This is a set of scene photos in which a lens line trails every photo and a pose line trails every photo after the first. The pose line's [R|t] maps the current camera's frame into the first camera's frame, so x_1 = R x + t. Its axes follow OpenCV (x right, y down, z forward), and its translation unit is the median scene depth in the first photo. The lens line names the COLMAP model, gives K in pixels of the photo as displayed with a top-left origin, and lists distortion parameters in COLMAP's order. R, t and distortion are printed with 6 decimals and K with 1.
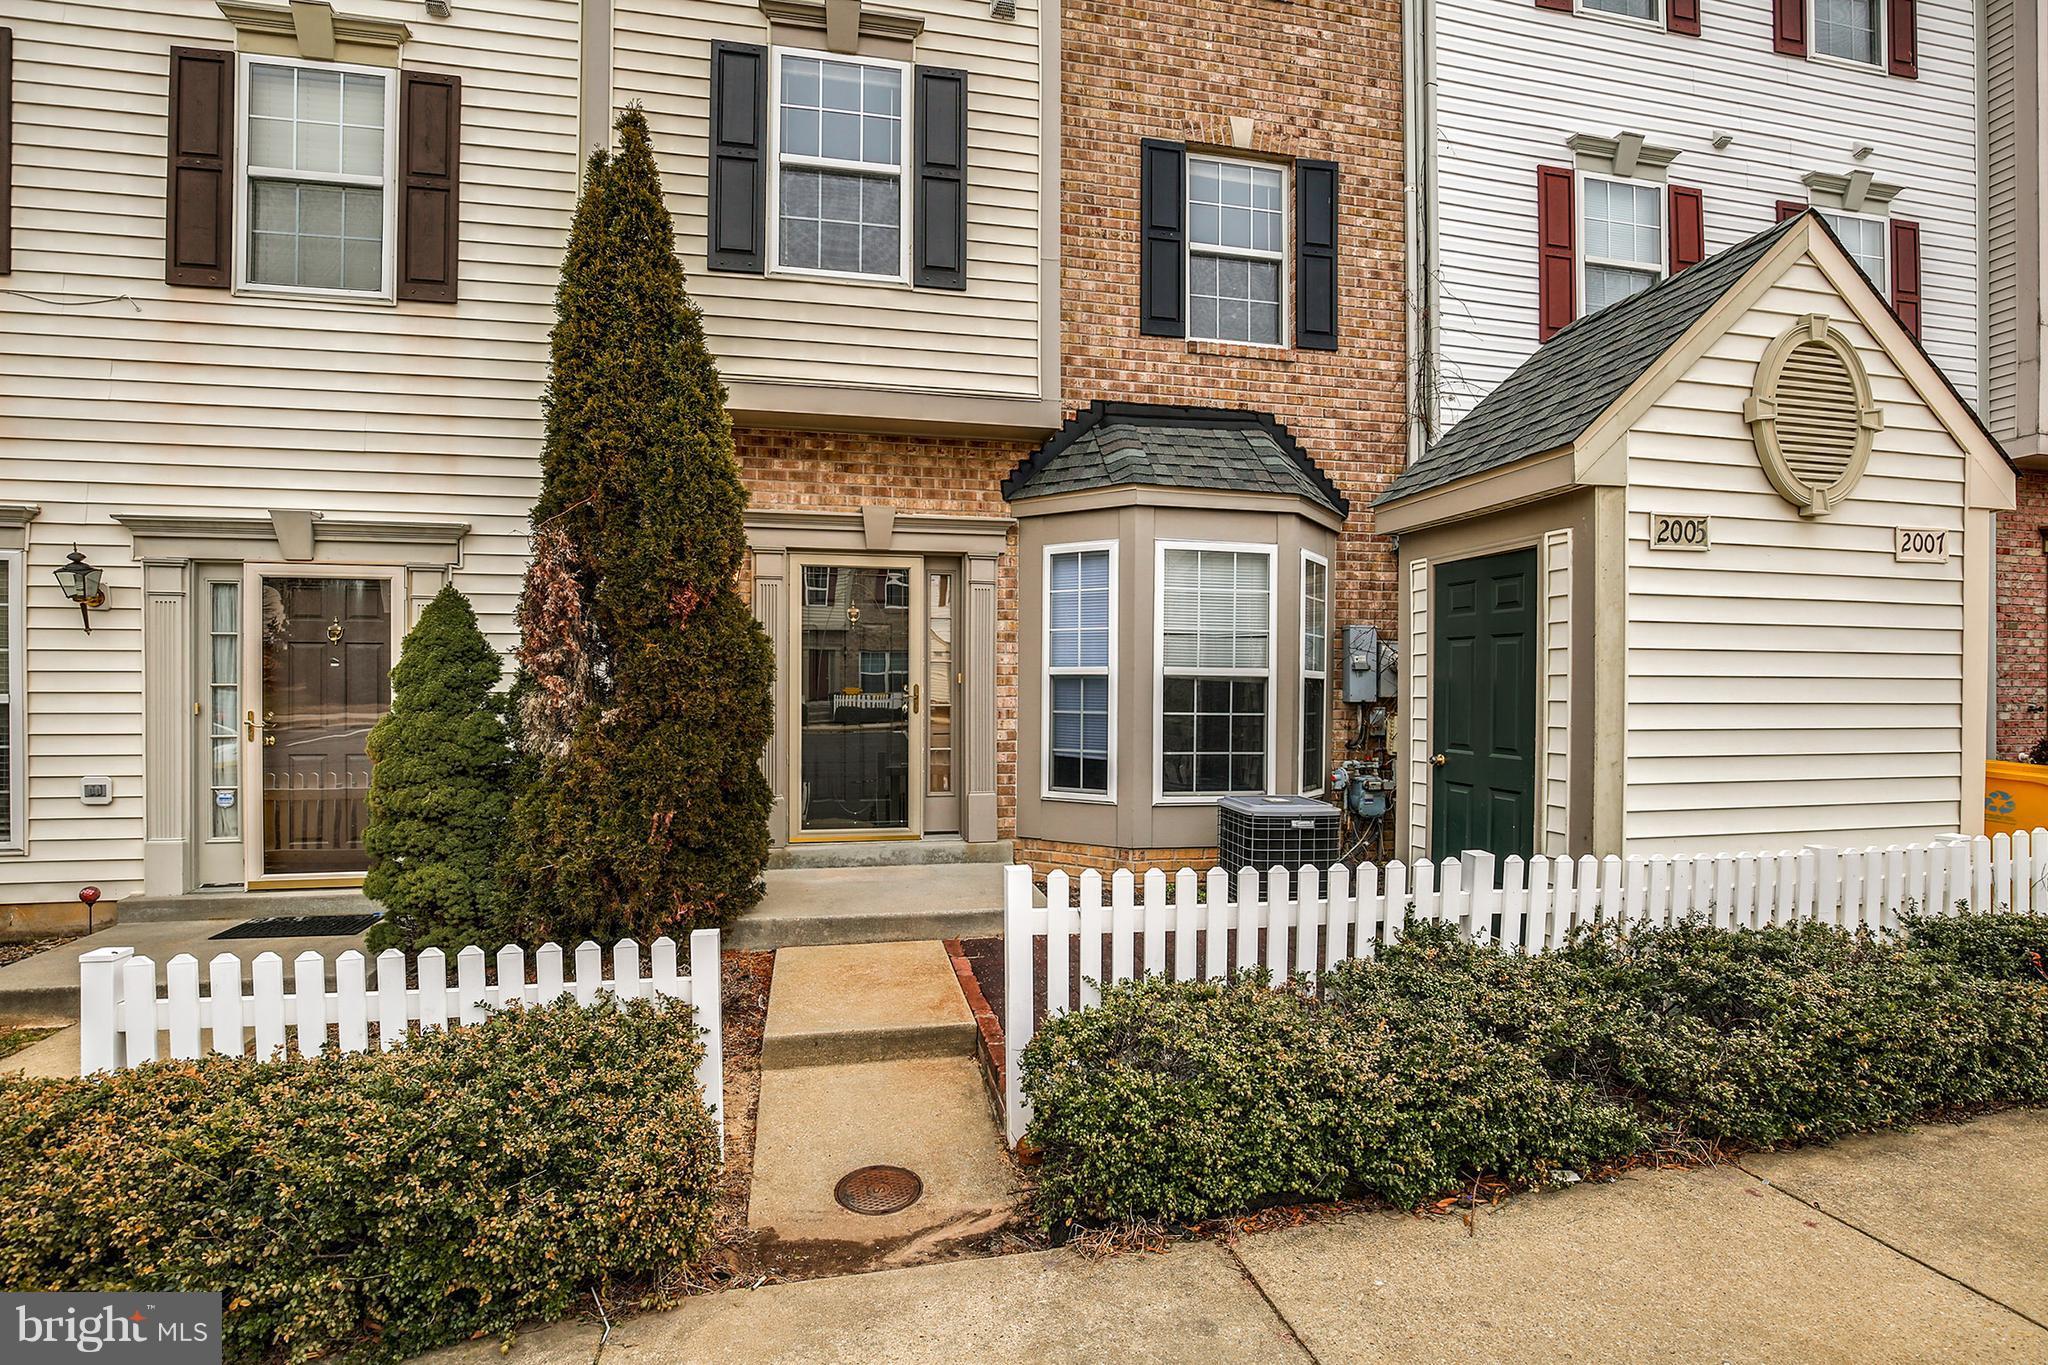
lens RADIAL K [[958.7, 0, 1020.4], [0, 958.7, 699.1], [0, 0, 1]] dist [-0.034719, 0.006994]
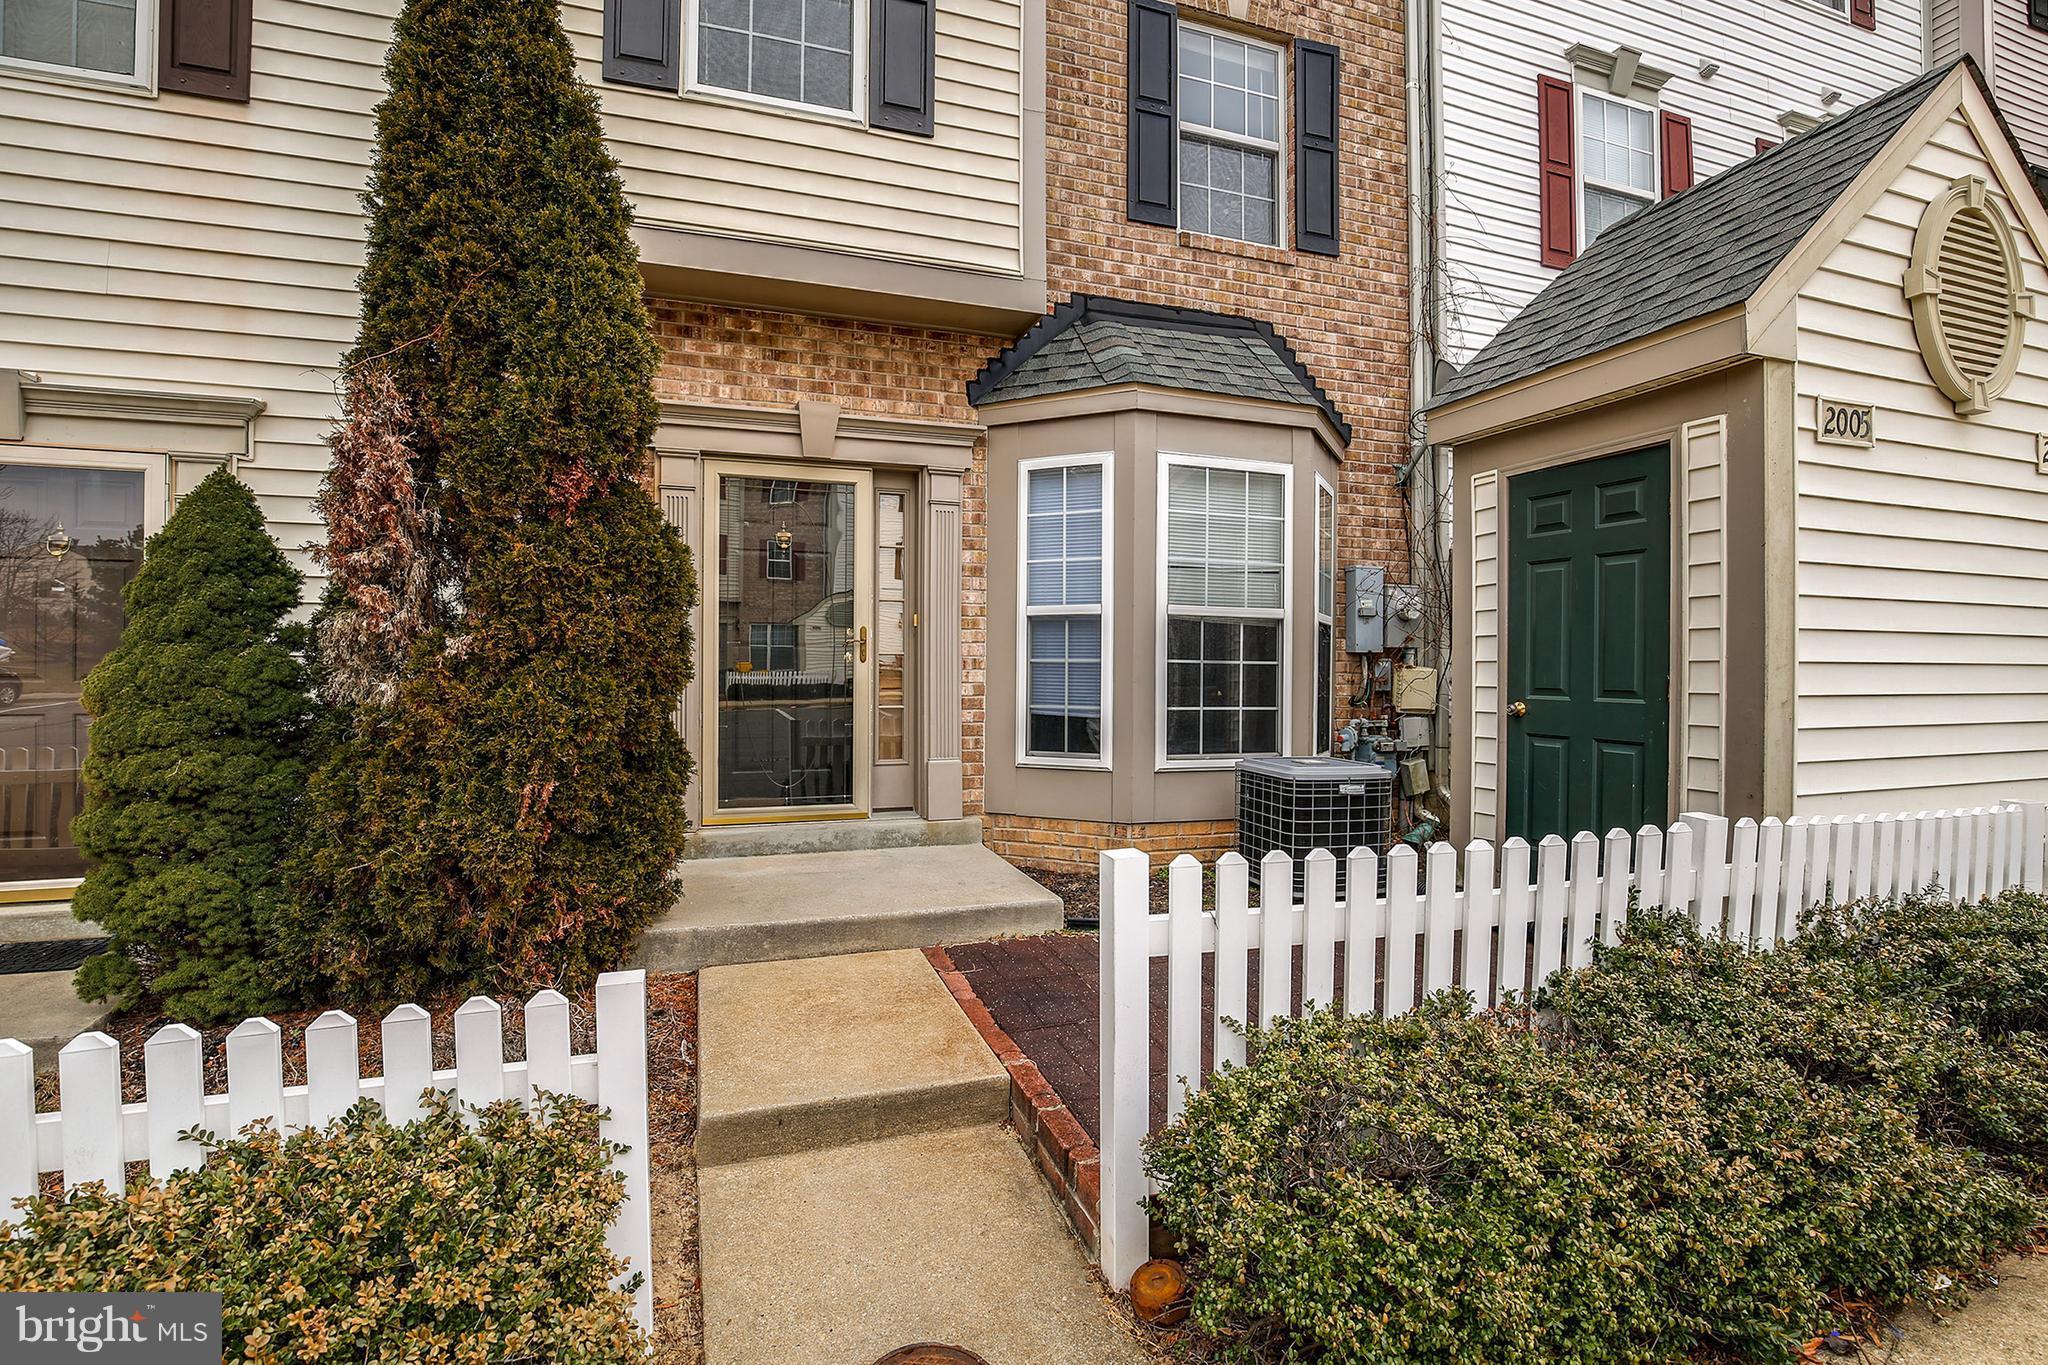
lens RADIAL K [[952.8, 0, 1026.2], [0, 952.8, 667.2], [0, 0, 1]] dist [-0.039692, 0.009147]
pose [[0.991941, -0.000379, 0.126702, -0.080161], [0.001866, 0.999931, -0.011614, 0.031081], [-0.126689, 0.011757, 0.991873, 0.200012]]
